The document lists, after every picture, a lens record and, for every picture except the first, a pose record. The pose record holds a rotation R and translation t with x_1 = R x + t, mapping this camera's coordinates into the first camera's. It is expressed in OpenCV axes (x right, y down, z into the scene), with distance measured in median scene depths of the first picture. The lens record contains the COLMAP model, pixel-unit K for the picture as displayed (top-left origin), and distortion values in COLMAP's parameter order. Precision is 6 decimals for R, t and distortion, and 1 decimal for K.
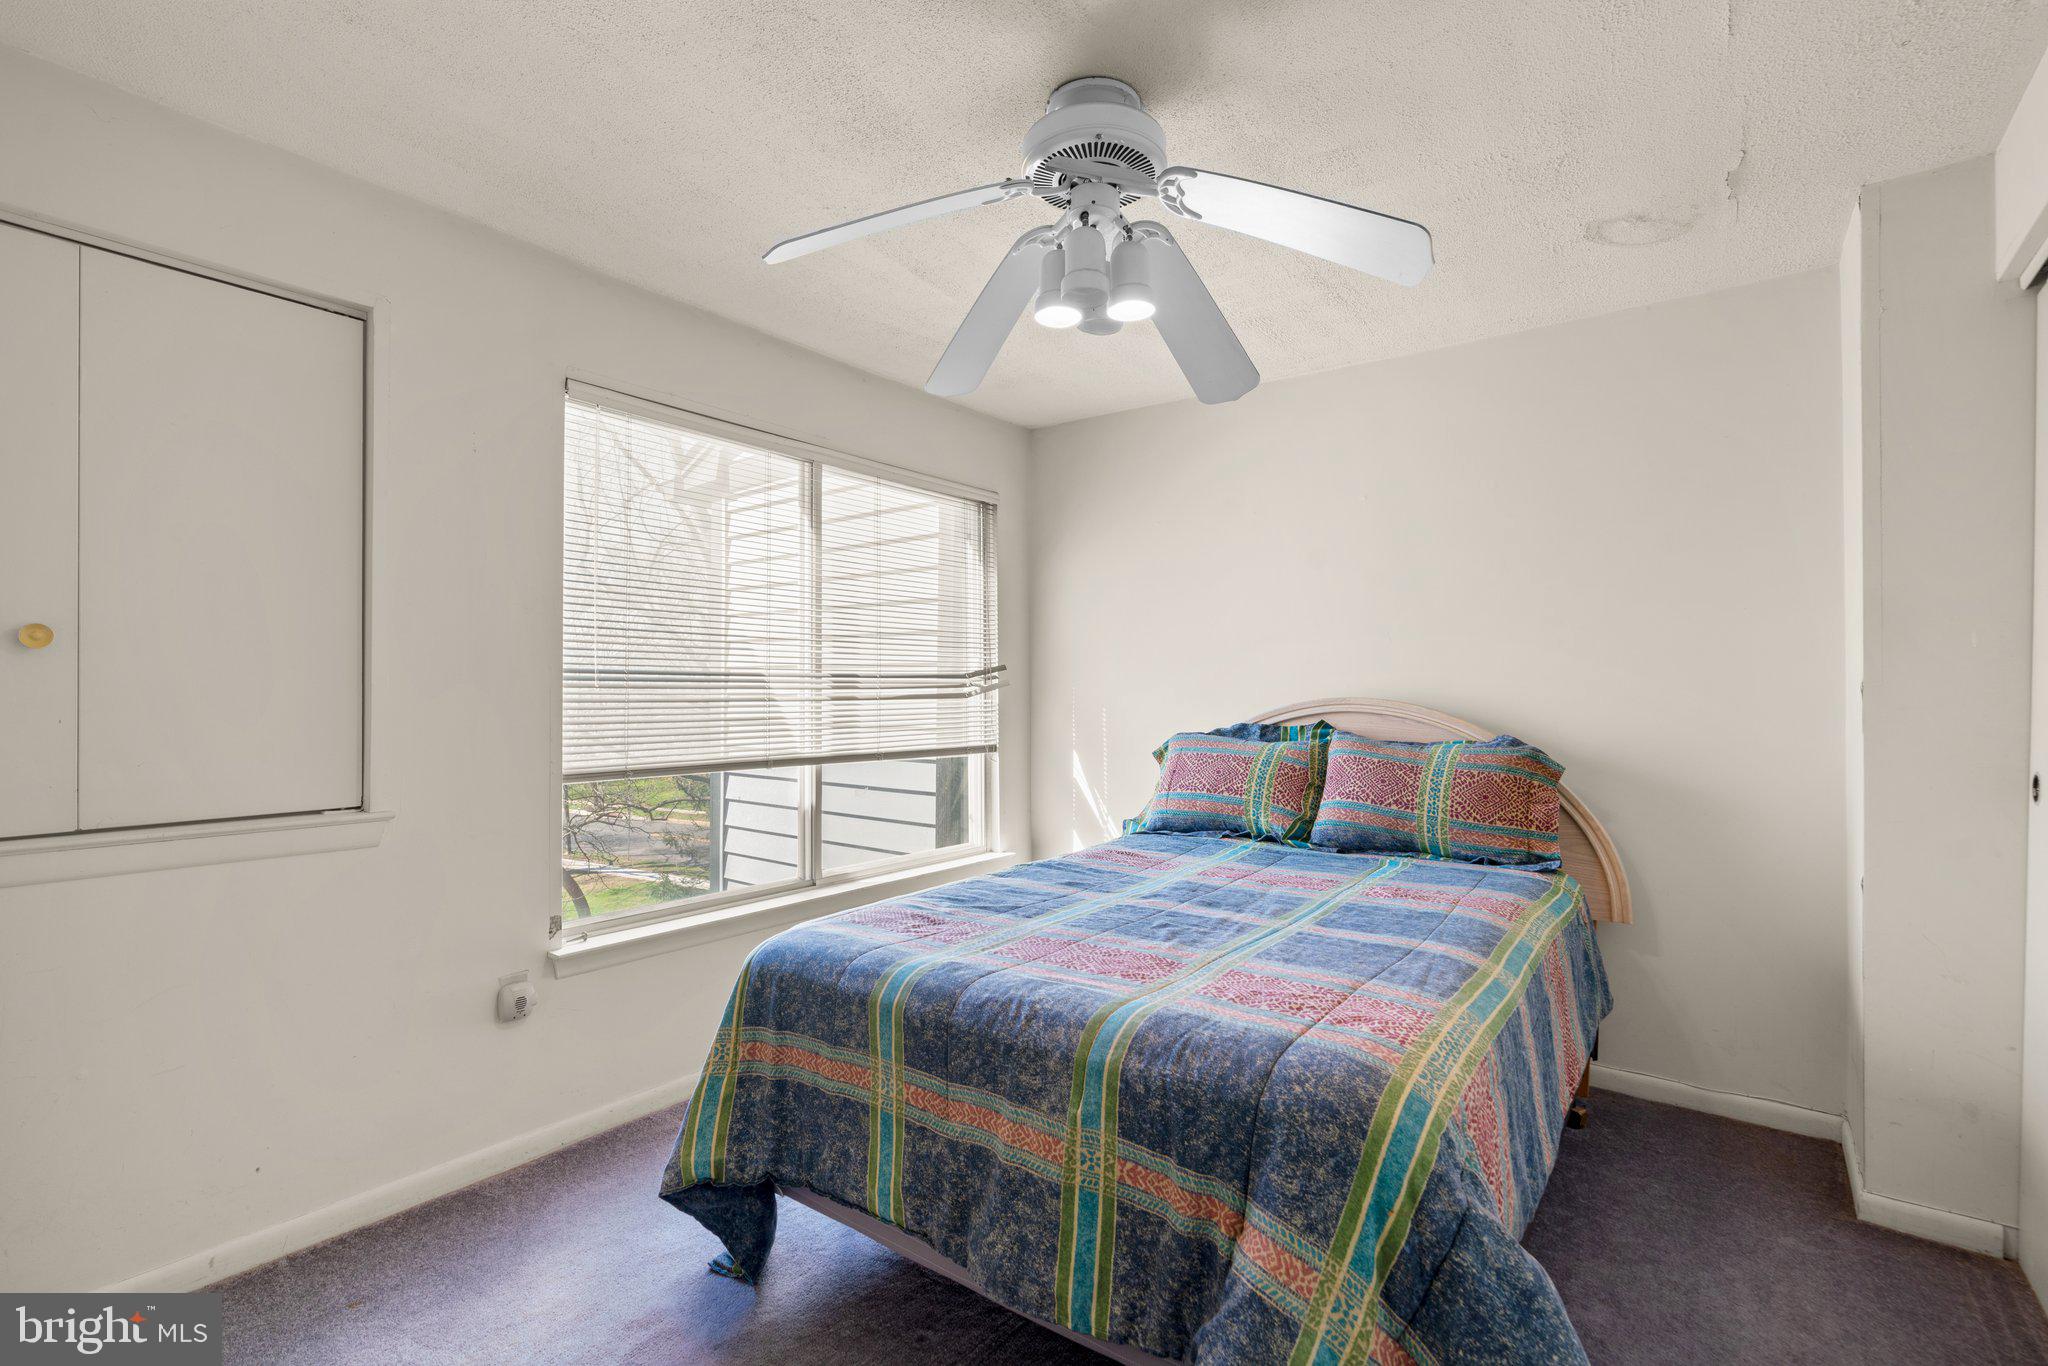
lens RADIAL K [[923.5, 0, 1022.0], [0, 923.5, 695.4], [0, 0, 1]] dist [-0.010865, 0.004095]
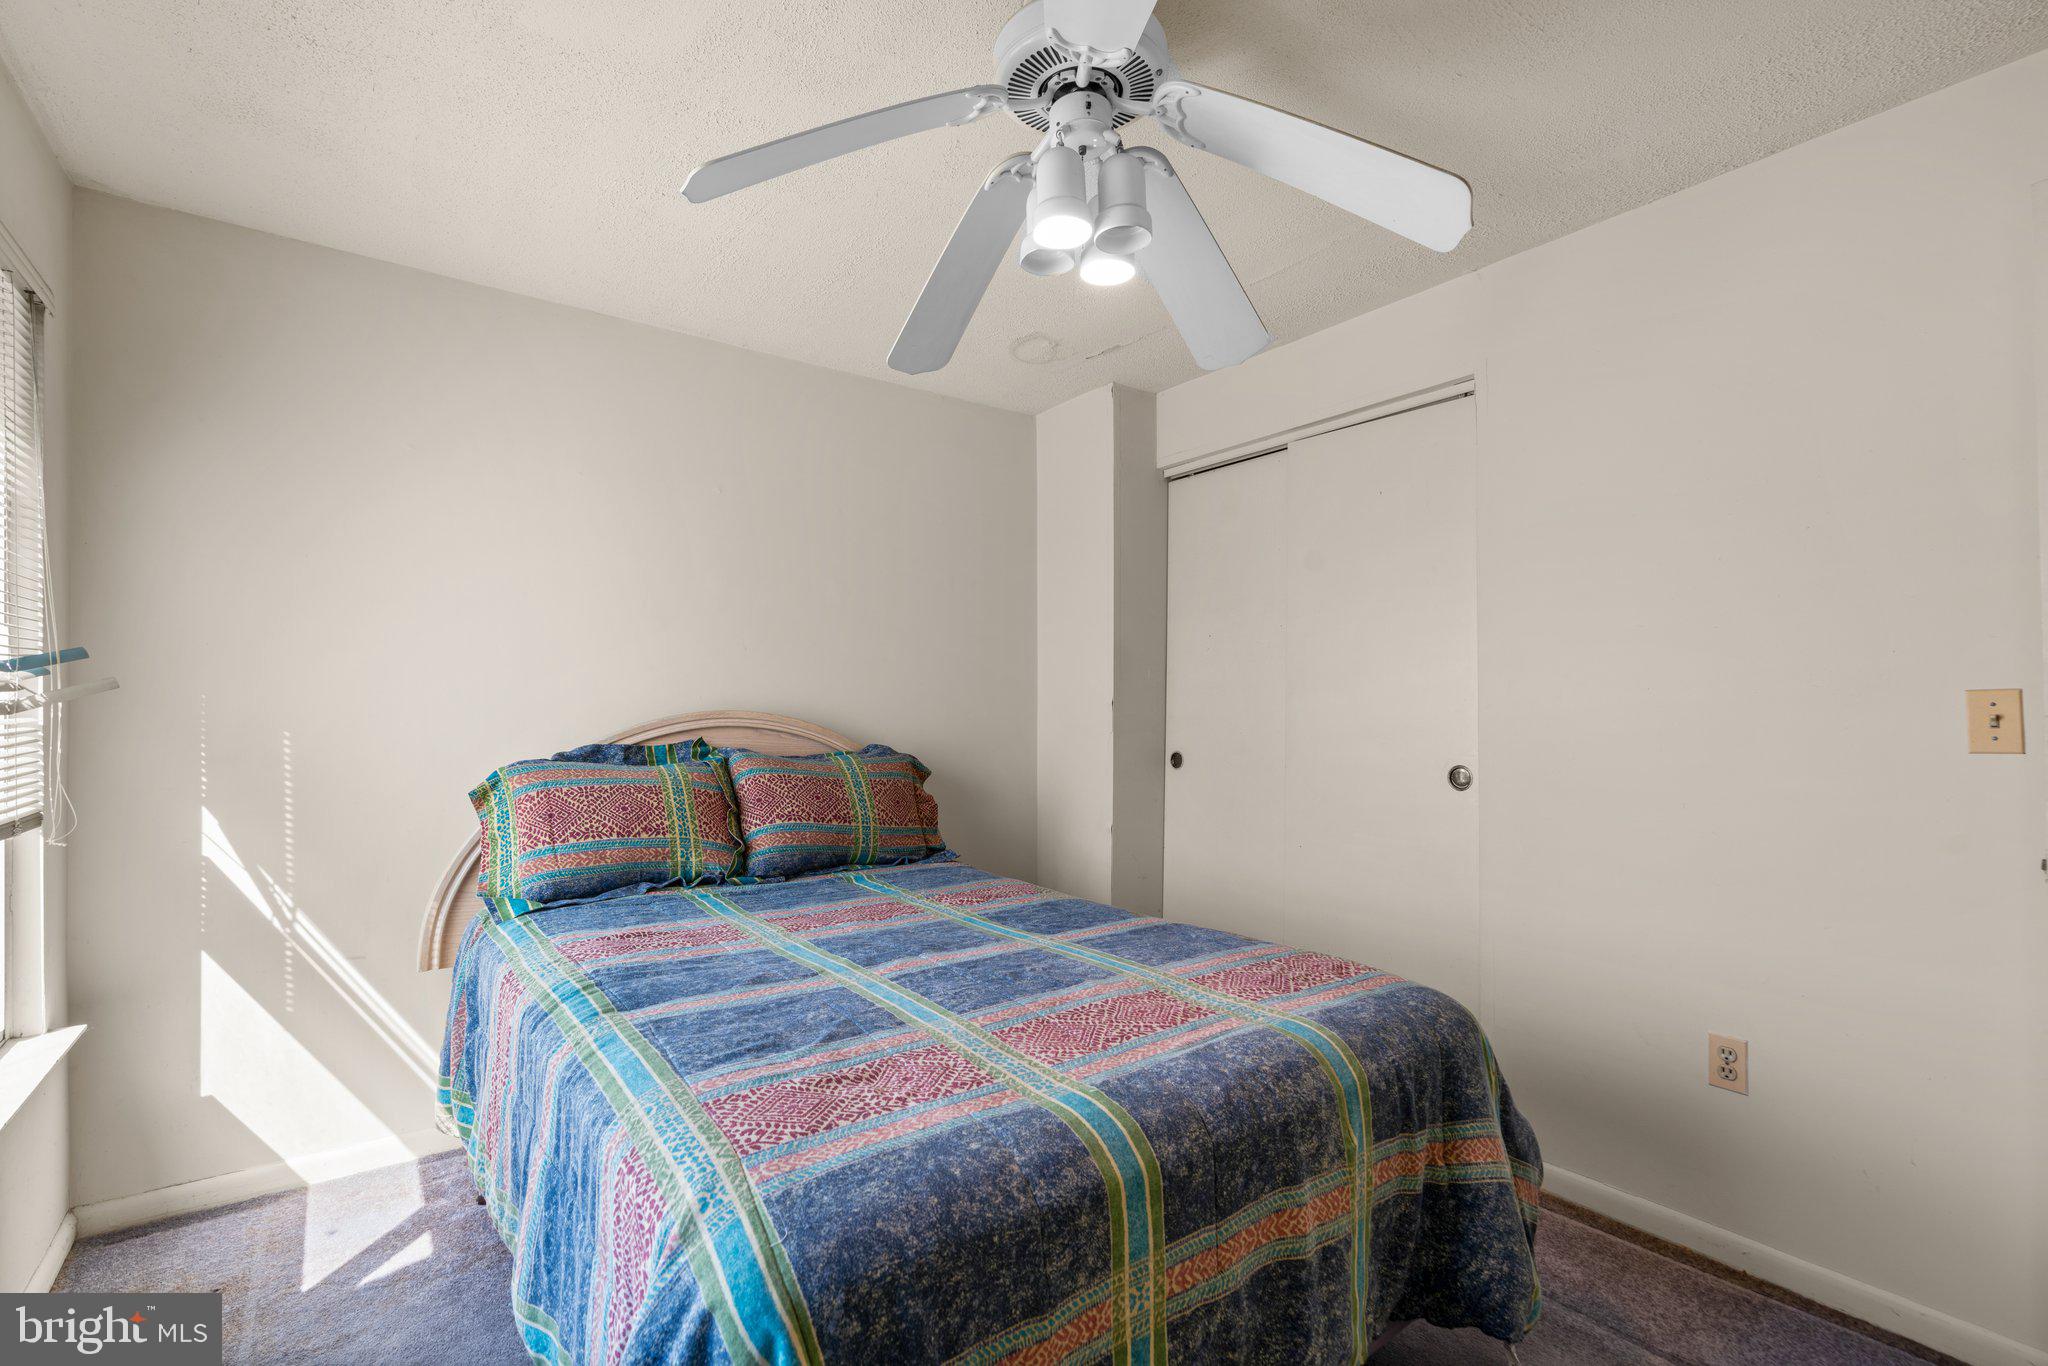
lens RADIAL K [[923.5, 0, 1022.0], [0, 923.5, 695.4], [0, 0, 1]] dist [-0.010865, 0.004095]
pose [[0.284466, 0.013362, 0.958593, -0.445367], [-0.001364, 0.999907, -0.013533, -0.000837], [-0.958685, 0.002542, 0.284458, 0.489654]]
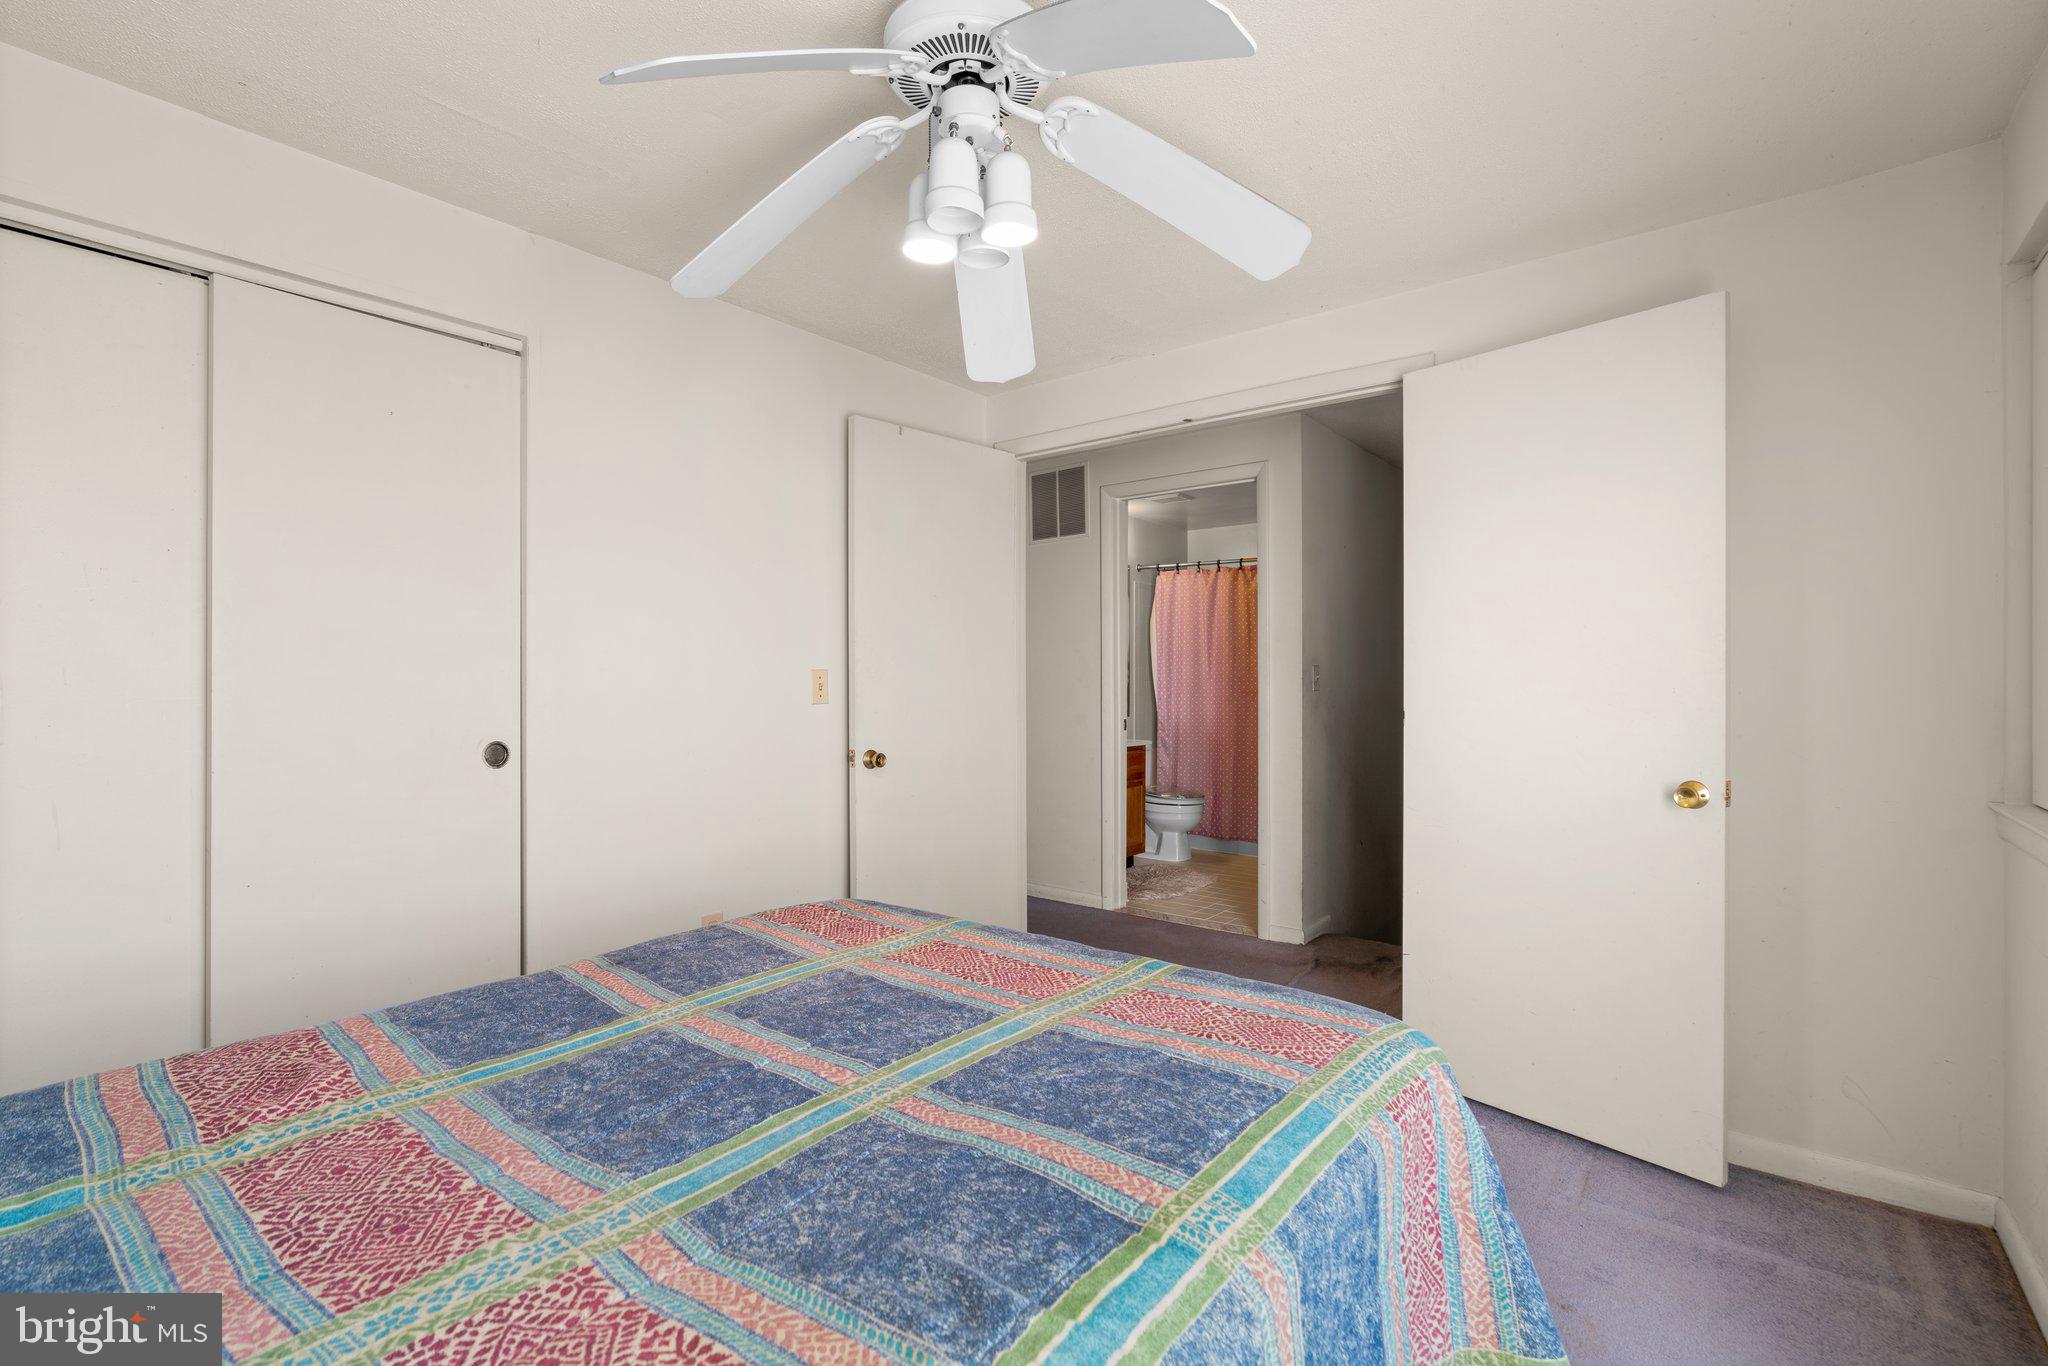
lens RADIAL K [[920.0, 0, 1018.9], [0, 920.0, 681.4], [0, 0, 1]] dist [-0.002456, 0.000694]
pose [[-0.999748, -0.002531, 0.022302, 0.004700], [-0.002541, 0.999997, -0.000413, -0.001231], [-0.022301, -0.000469, -0.999751, 1.121120]]
